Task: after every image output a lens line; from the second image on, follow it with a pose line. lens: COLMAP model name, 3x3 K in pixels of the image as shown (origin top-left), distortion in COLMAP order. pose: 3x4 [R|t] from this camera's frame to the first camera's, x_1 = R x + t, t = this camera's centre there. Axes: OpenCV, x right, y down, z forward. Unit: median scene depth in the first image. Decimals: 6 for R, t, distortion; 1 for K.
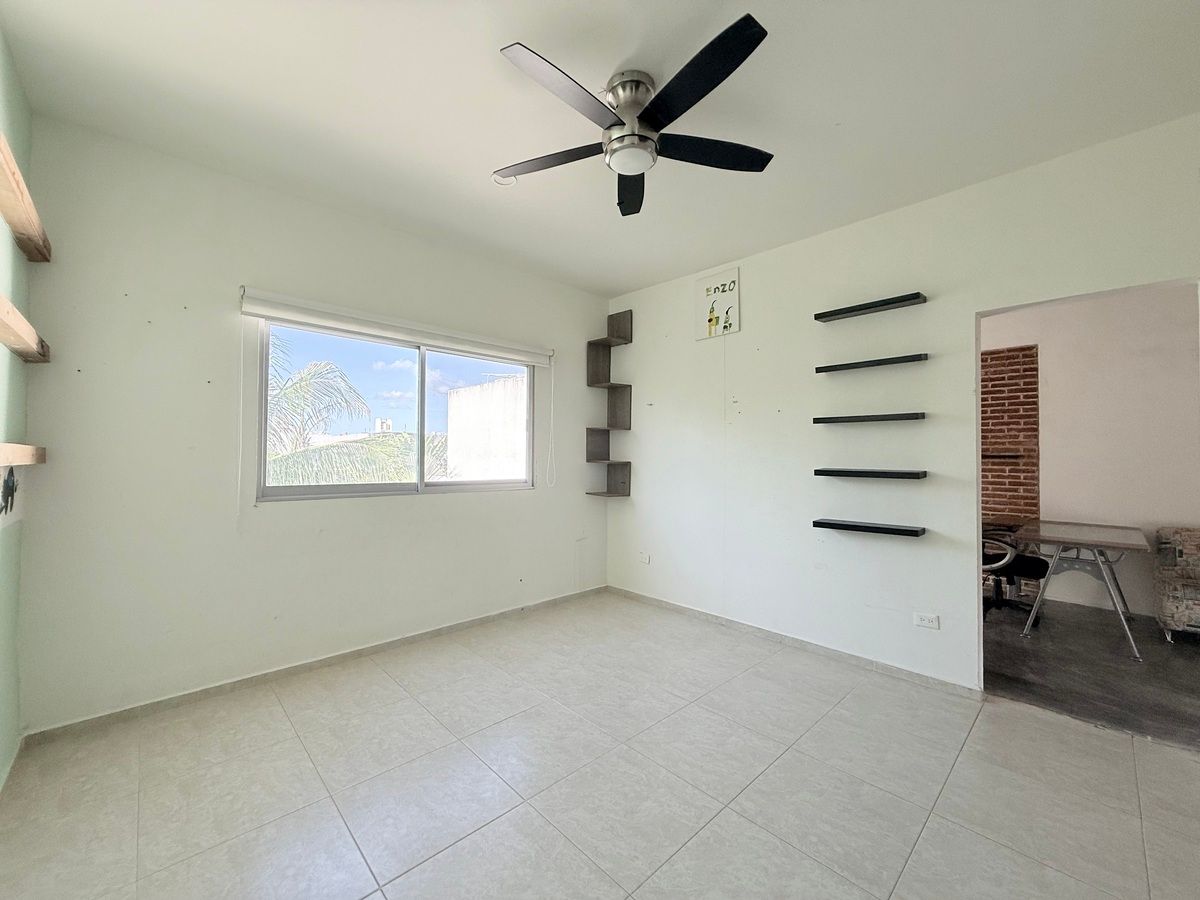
lens RADIAL K [[478.4, 0, 598.2], [0, 478.4, 447.7], [0, 0, 1]] dist [0.001105, 0.000066]
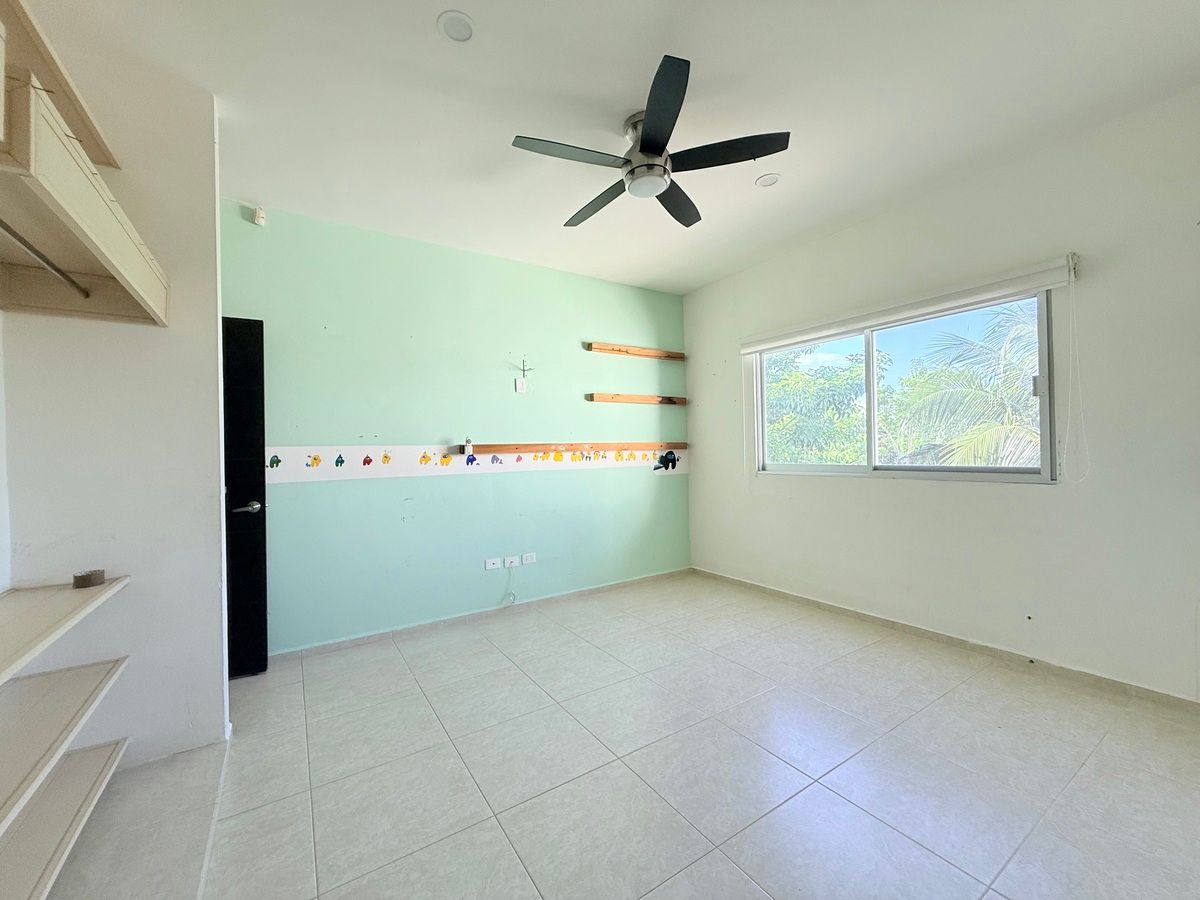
lens RADIAL K [[478.4, 0, 598.2], [0, 478.4, 447.7], [0, 0, 1]] dist [0.001105, 0.000066]
pose [[-0.181971, -0.011200, -0.983240, 0.718991], [0.037705, 0.999120, -0.018359, 0.031890], [0.982581, -0.040414, -0.181388, 0.625916]]
